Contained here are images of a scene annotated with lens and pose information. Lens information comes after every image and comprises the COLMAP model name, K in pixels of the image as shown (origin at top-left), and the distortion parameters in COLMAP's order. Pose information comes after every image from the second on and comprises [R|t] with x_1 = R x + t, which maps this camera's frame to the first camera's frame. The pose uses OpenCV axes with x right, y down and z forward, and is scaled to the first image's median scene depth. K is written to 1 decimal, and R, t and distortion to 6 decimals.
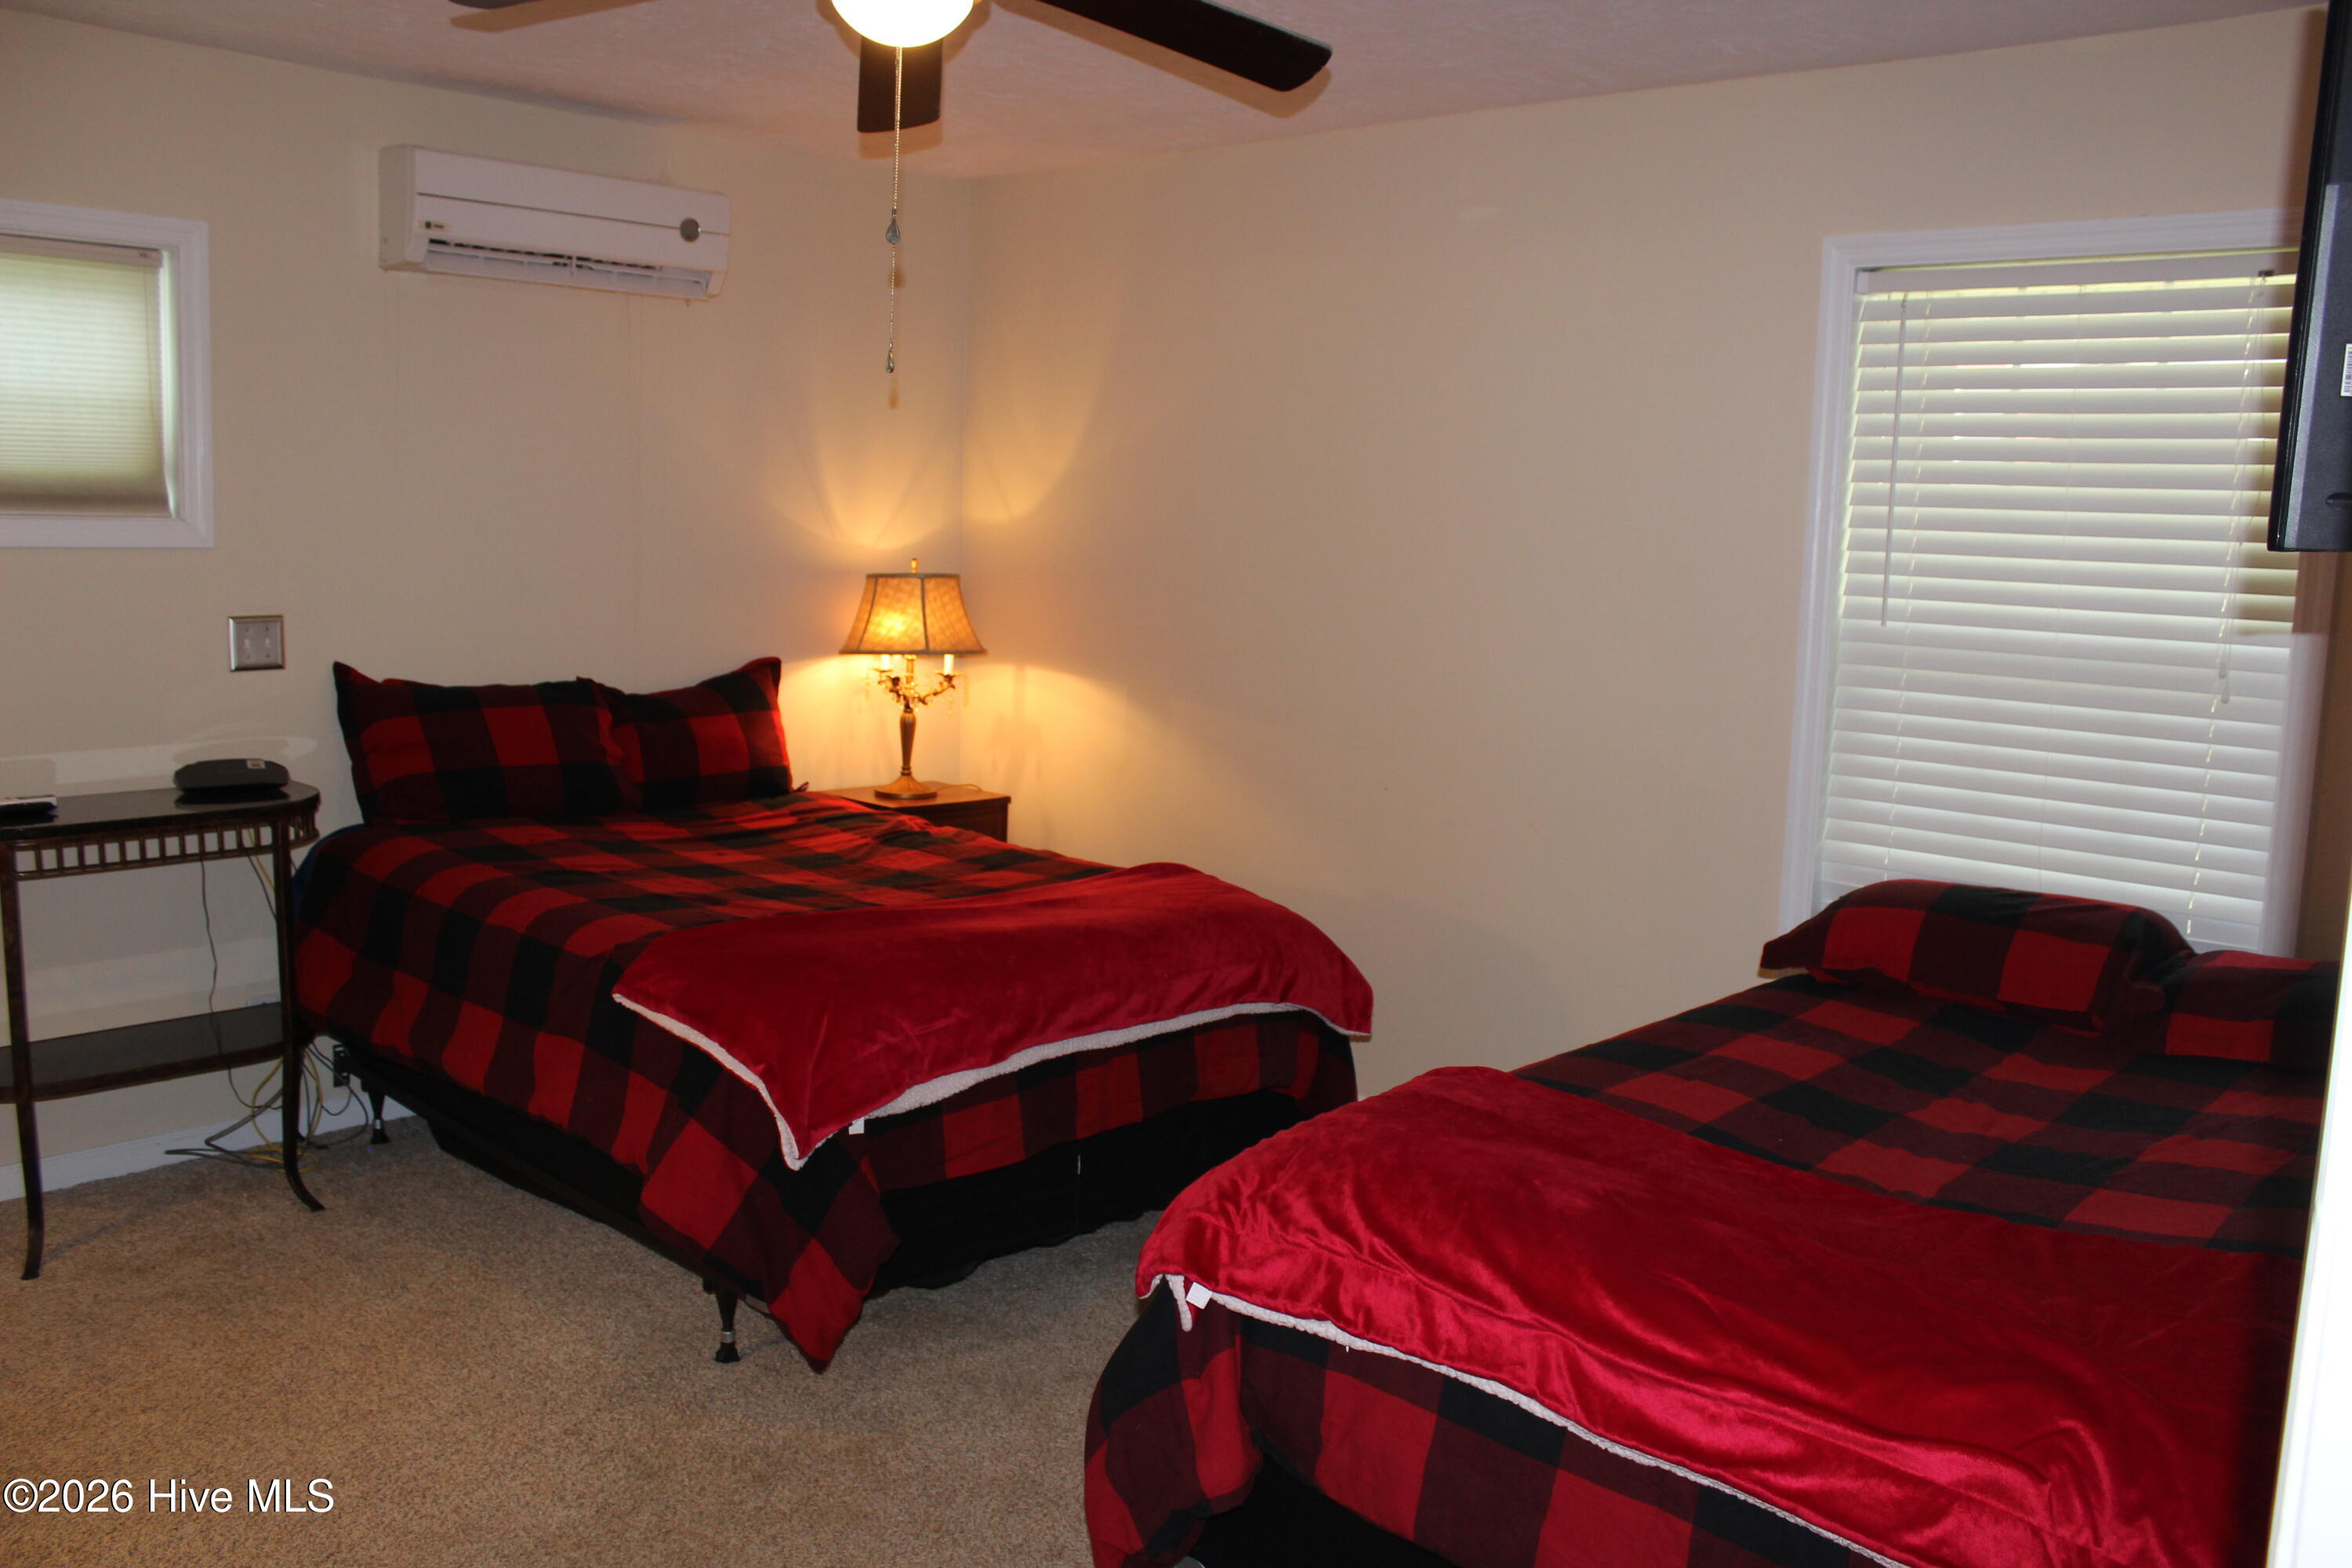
lens RADIAL K [[1981.3, 0, 1189.3], [0, 1981.3, 775.9], [0, 0, 1]] dist [-0.162339, 0.153372]
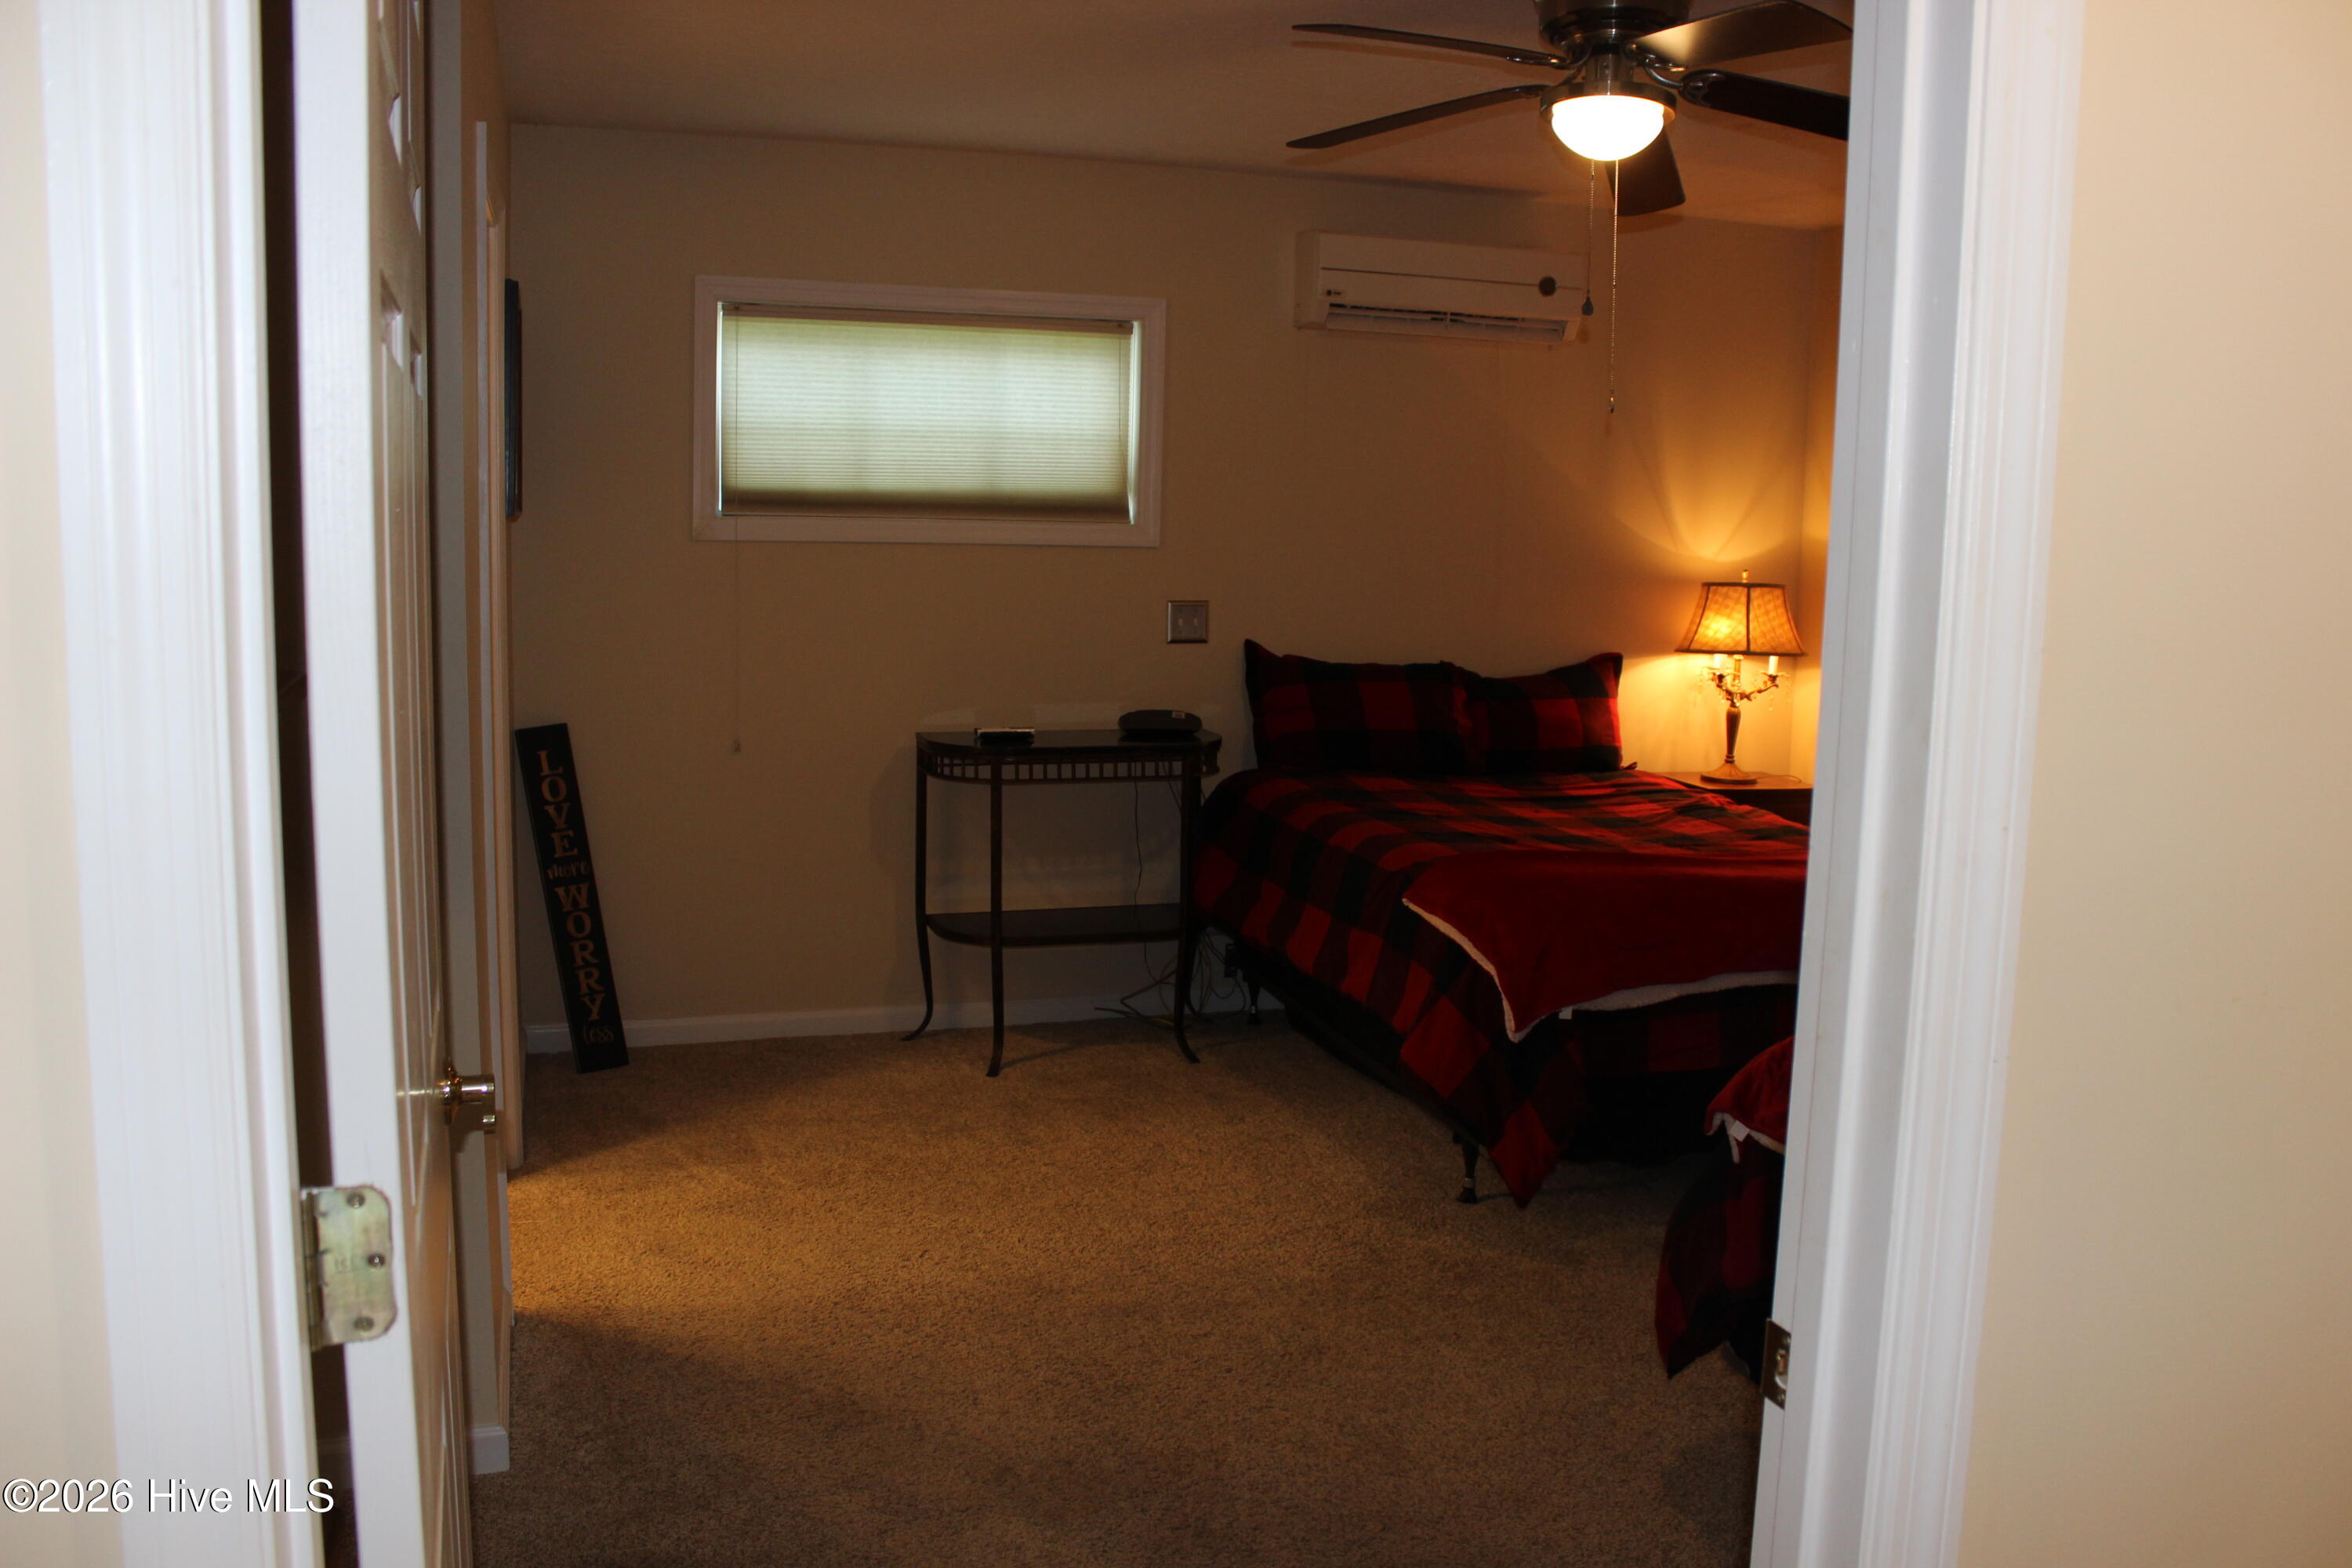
lens RADIAL K [[1981.3, 0, 1188.3], [0, 1981.3, 768.9], [0, 0, 1]] dist [-0.162339, 0.153372]
pose [[0.877666, 0.056877, -0.475886, 0.156598], [-0.063460, 0.997982, 0.002240, 0.027134], [0.475053, 0.028234, 0.879504, -0.166227]]
